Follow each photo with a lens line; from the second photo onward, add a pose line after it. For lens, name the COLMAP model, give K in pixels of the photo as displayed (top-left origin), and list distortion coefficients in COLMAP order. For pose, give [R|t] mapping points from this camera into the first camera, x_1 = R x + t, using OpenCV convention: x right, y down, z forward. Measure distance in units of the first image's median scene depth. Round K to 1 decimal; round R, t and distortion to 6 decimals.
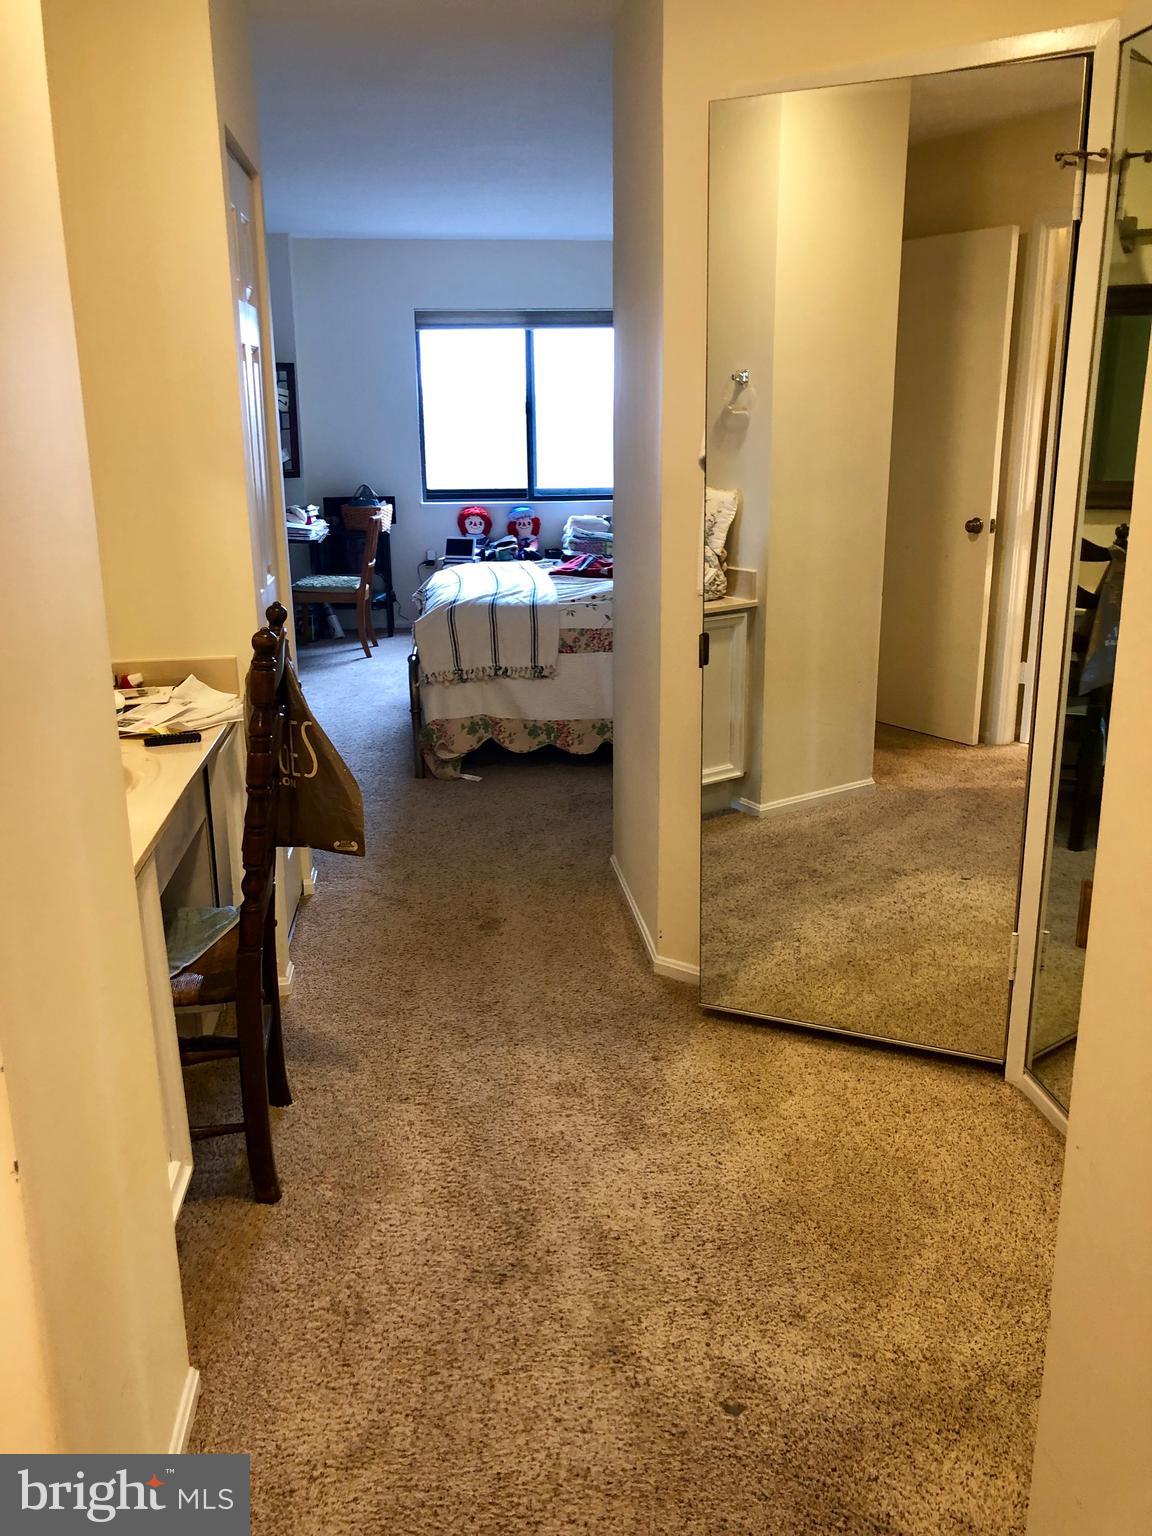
lens RADIAL K [[1259.8, 0, 580.0], [0, 1259.8, 762.0], [0, 0, 1]] dist [0.031004, -0.016762]
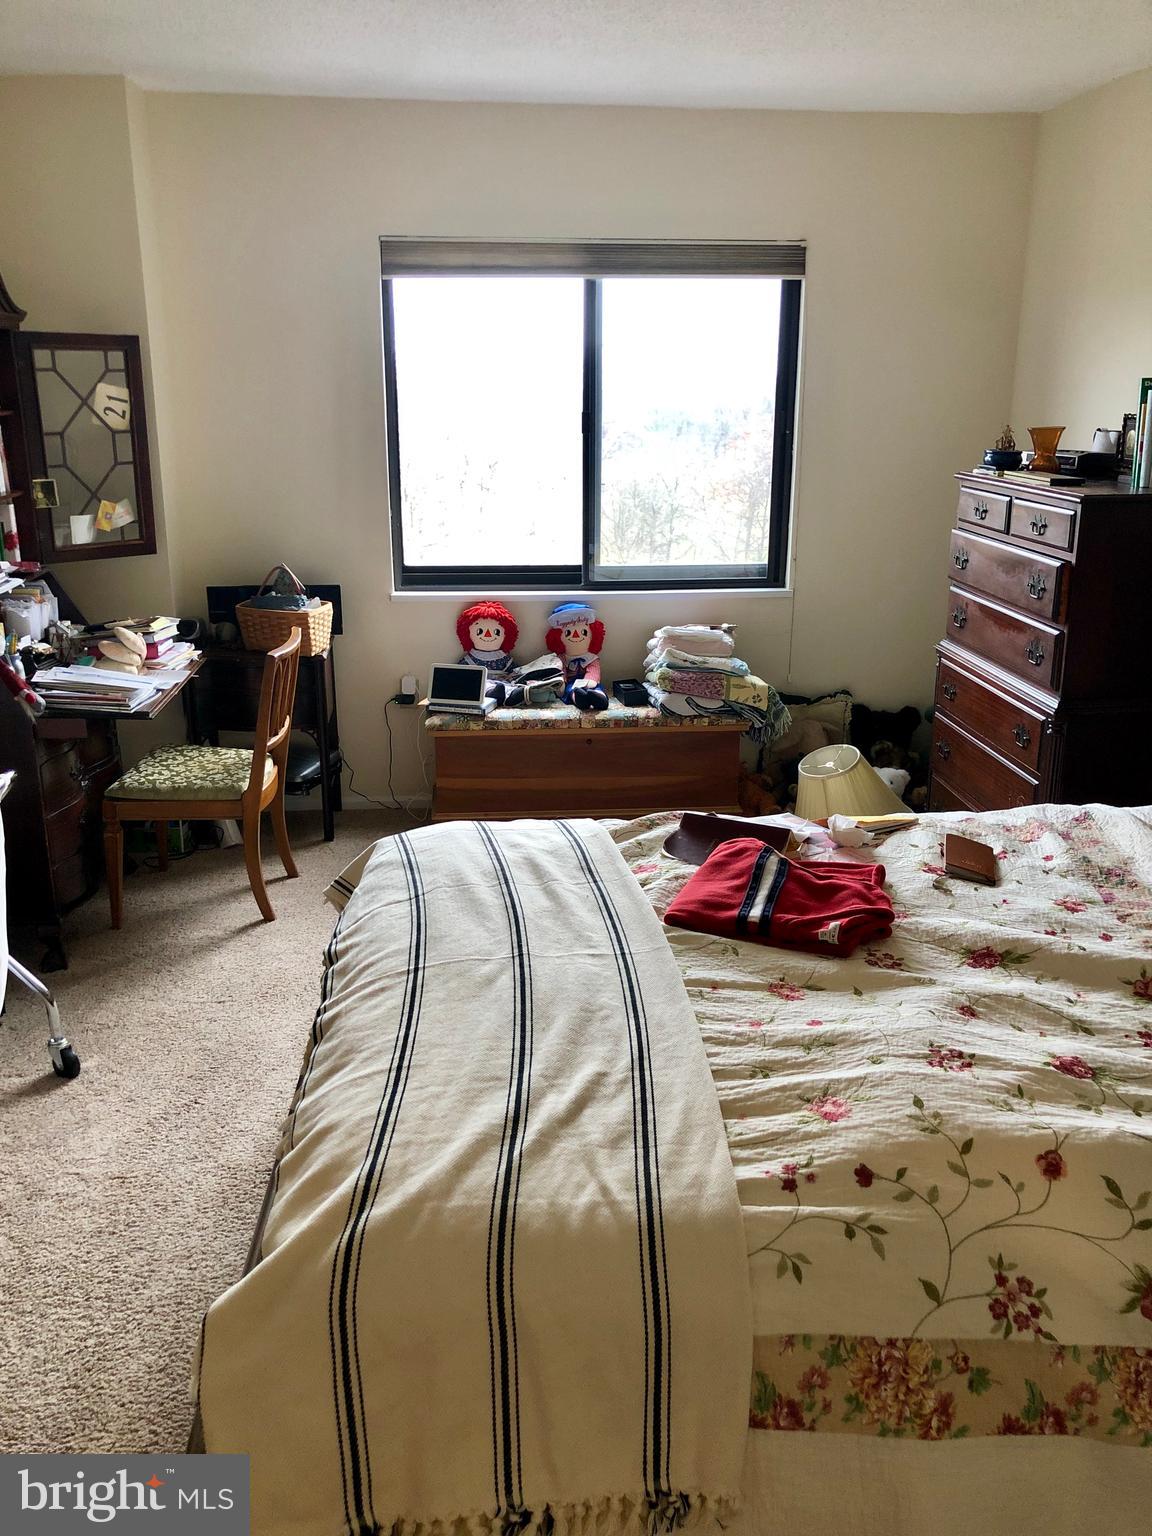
lens RADIAL K [[1259.8, 0, 573.2], [0, 1259.8, 774.9], [0, 0, 1]] dist [0.031004, -0.016762]
pose [[0.999445, 0.021157, -0.025727, -0.030630], [-0.020580, 0.999535, 0.022494, -0.141982], [0.026191, -0.021952, 0.999416, 0.454573]]
